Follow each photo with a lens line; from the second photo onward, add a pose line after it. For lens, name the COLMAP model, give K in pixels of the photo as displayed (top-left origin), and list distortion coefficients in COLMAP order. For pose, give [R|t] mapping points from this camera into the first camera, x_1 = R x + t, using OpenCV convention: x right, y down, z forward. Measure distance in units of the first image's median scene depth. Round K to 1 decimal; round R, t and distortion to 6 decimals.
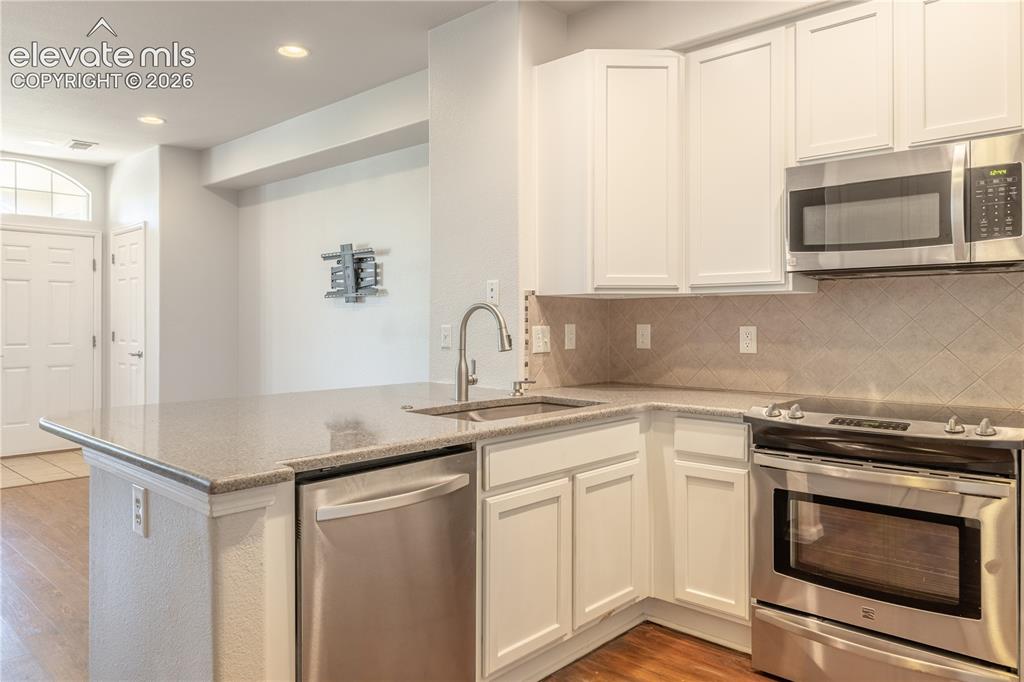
lens RADIAL K [[703.1, 0, 491.1], [0, 703.1, 316.4], [0, 0, 1]] dist [0.006548, 0.003396]
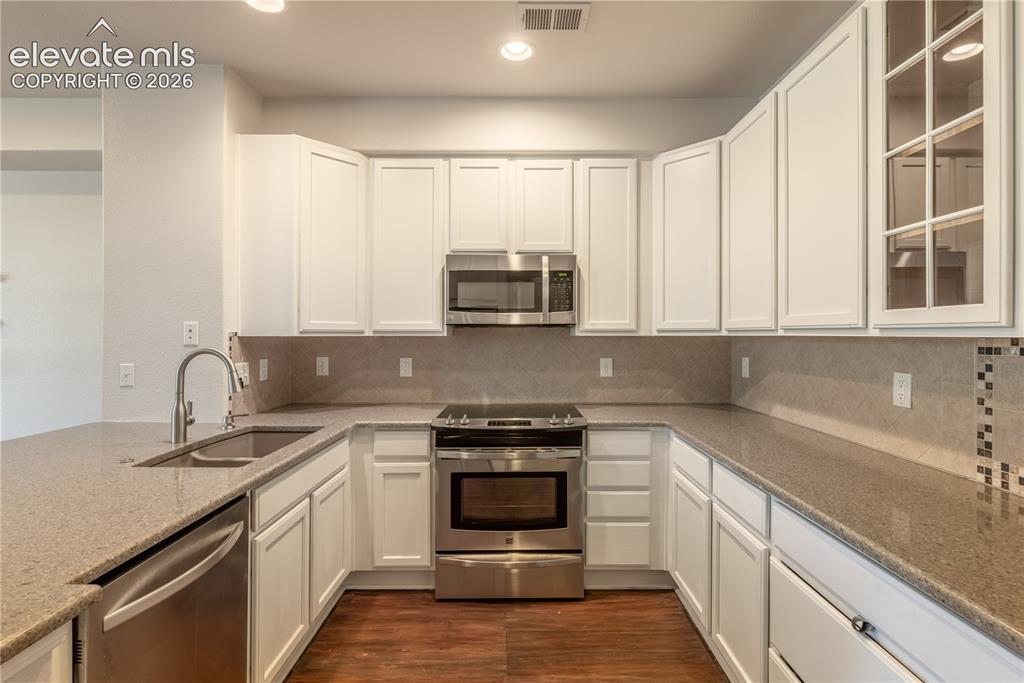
lens RADIAL K [[486.9, 0, 512.3], [0, 486.9, 331.6], [0, 0, 1]] dist [-0.000082, -0.001381]
pose [[0.728508, 0.003719, 0.685027, -0.181489], [-0.003512, 0.999992, -0.001694, -0.044852], [-0.685028, -0.001172, 0.728516, 0.147679]]
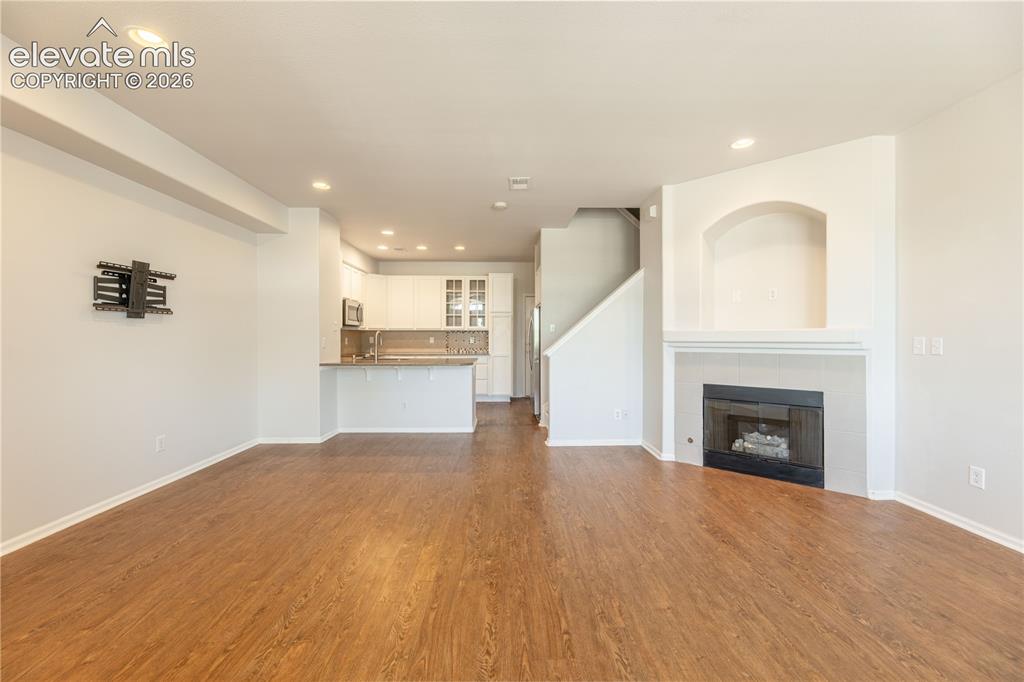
lens RADIAL K [[414.8, 0, 511.1], [0, 414.8, 335.4], [0, 0, 1]] dist [-0.001993, -0.000207]
pose [[-0.702218, 0.002362, 0.711958, -1.924448], [-0.004852, 0.999955, -0.008103, 0.015456], [-0.711945, -0.009145, -0.702175, 1.961033]]
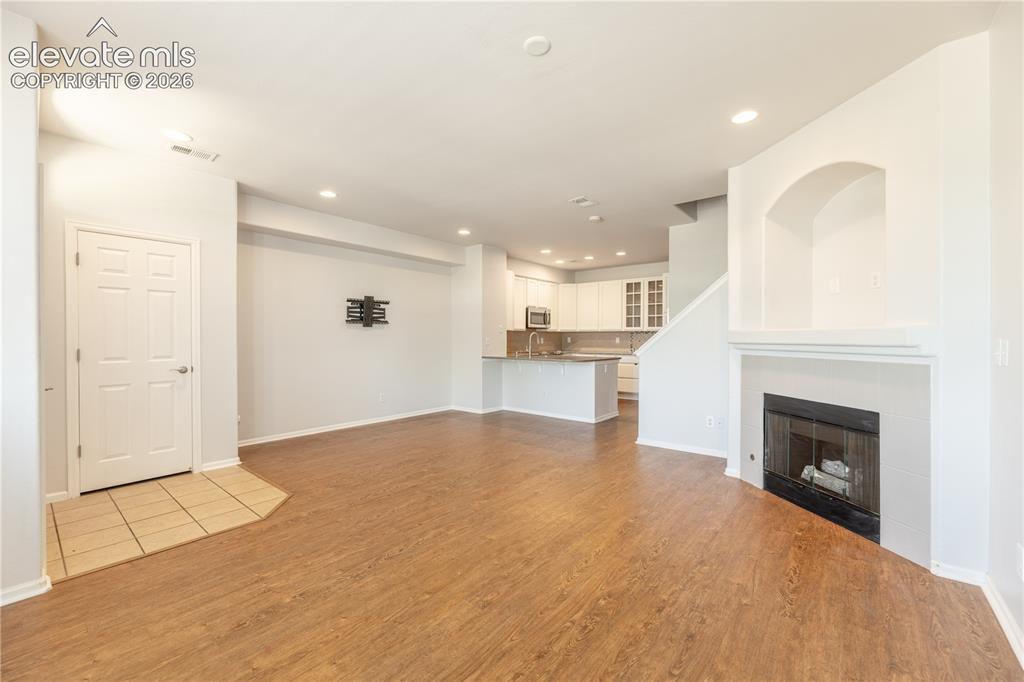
lens RADIAL K [[414.8, 0, 505.7], [0, 414.8, 335.3], [0, 0, 1]] dist [-0.001993, -0.000207]
pose [[-0.062698, 0.003772, 0.998025, -2.533603], [-0.008271, 0.999957, -0.004298, 0.009997], [-0.997998, -0.008524, -0.062664, 1.326504]]
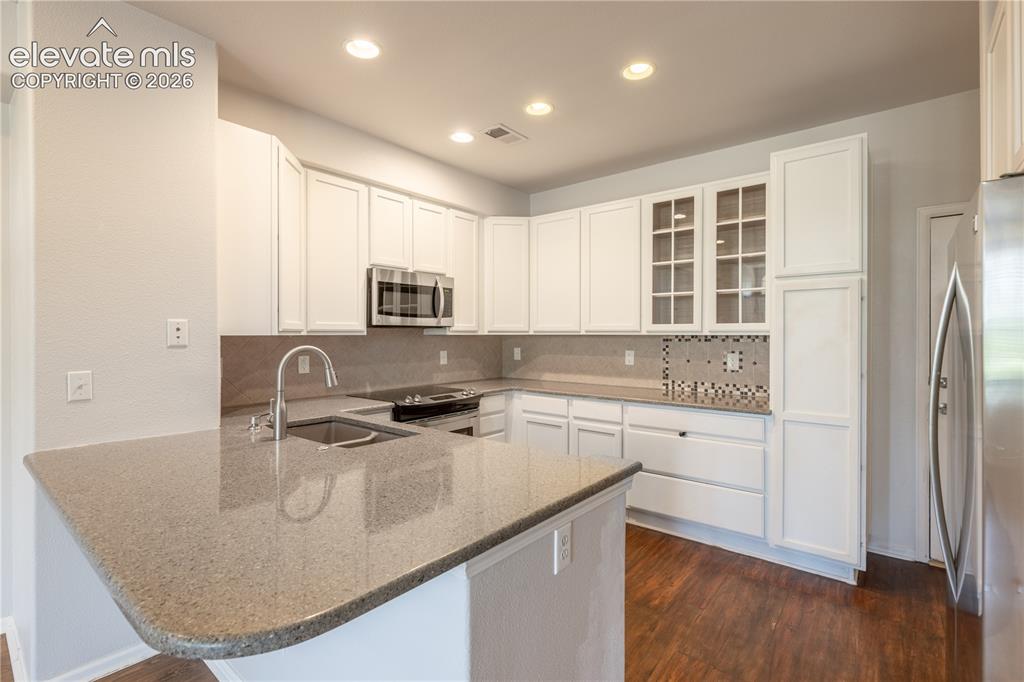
lens RADIAL K [[486.9, 0, 501.3], [0, 486.9, 333.2], [0, 0, 1]] dist [-0.000082, -0.001381]
pose [[-0.058614, 0.000542, 0.998281, -0.823785], [-0.006353, 0.999979, -0.000916, -0.042511], [-0.998260, -0.006396, -0.058610, 0.731711]]
